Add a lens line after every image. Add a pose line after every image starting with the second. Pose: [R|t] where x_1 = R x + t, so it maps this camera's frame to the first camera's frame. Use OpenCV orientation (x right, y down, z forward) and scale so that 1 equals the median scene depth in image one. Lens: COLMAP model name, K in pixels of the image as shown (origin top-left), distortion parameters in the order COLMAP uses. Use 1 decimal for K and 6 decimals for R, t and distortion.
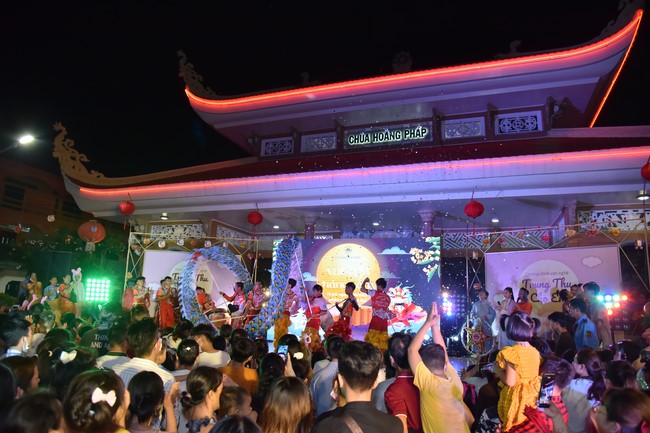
lens RADIAL K [[435.6, 0, 328.9], [0, 435.6, 216.0], [0, 0, 1]] dist [-0.103618, 0.050488]
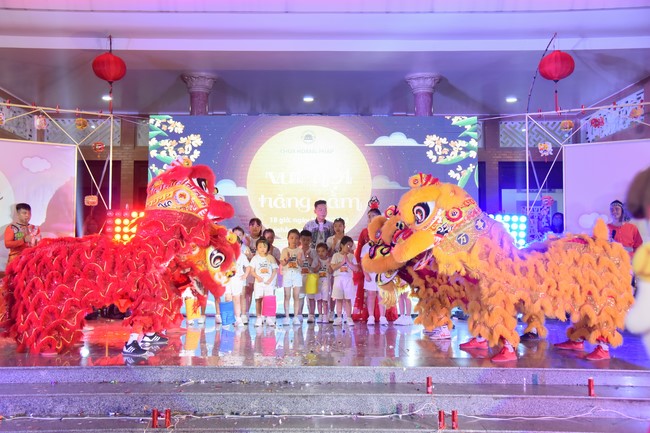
lens RADIAL K [[691.4, 0, 310.3], [0, 691.4, 217.2], [0, 0, 1]] dist [0.066690, 0.023332]
pose [[0.935010, -0.012255, 0.354410, -0.271079], [-0.037656, 0.990321, 0.133588, 0.065514], [-0.352617, -0.138252, 0.925499, 0.215769]]
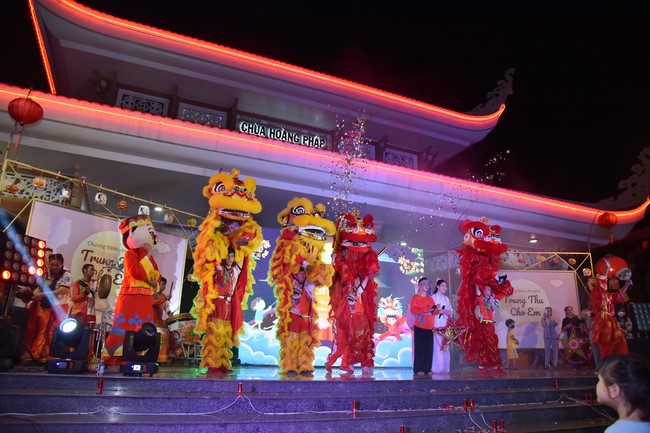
lens RADIAL K [[435.6, 0, 328.9], [0, 435.6, 216.0], [0, 0, 1]] dist [-0.103618, 0.050488]
pose [[0.716703, 0.191042, 0.670701, -0.575416], [-0.137914, 0.981579, -0.132219, 0.133968], [-0.683605, 0.002263, 0.729848, 0.422567]]
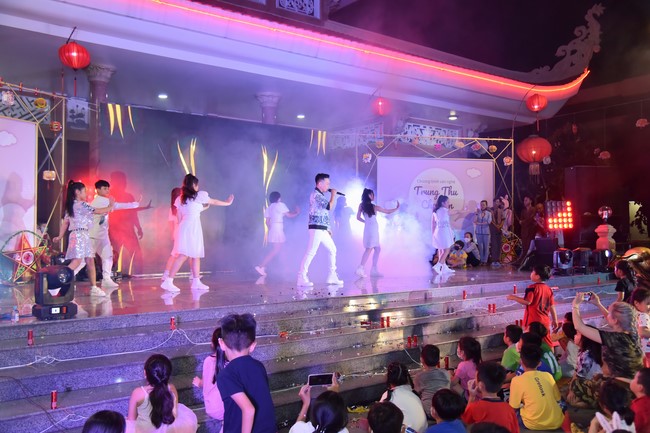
lens RADIAL K [[579.5, 0, 325.0], [0, 579.5, 216.5], [0, 0, 1]] dist [0.007284, 0.014163]
pose [[0.529261, -0.021025, 0.848198, -0.699719], [-0.149929, 0.981643, 0.117886, 0.077293], [-0.835107, -0.189563, 0.516393, 0.395757]]
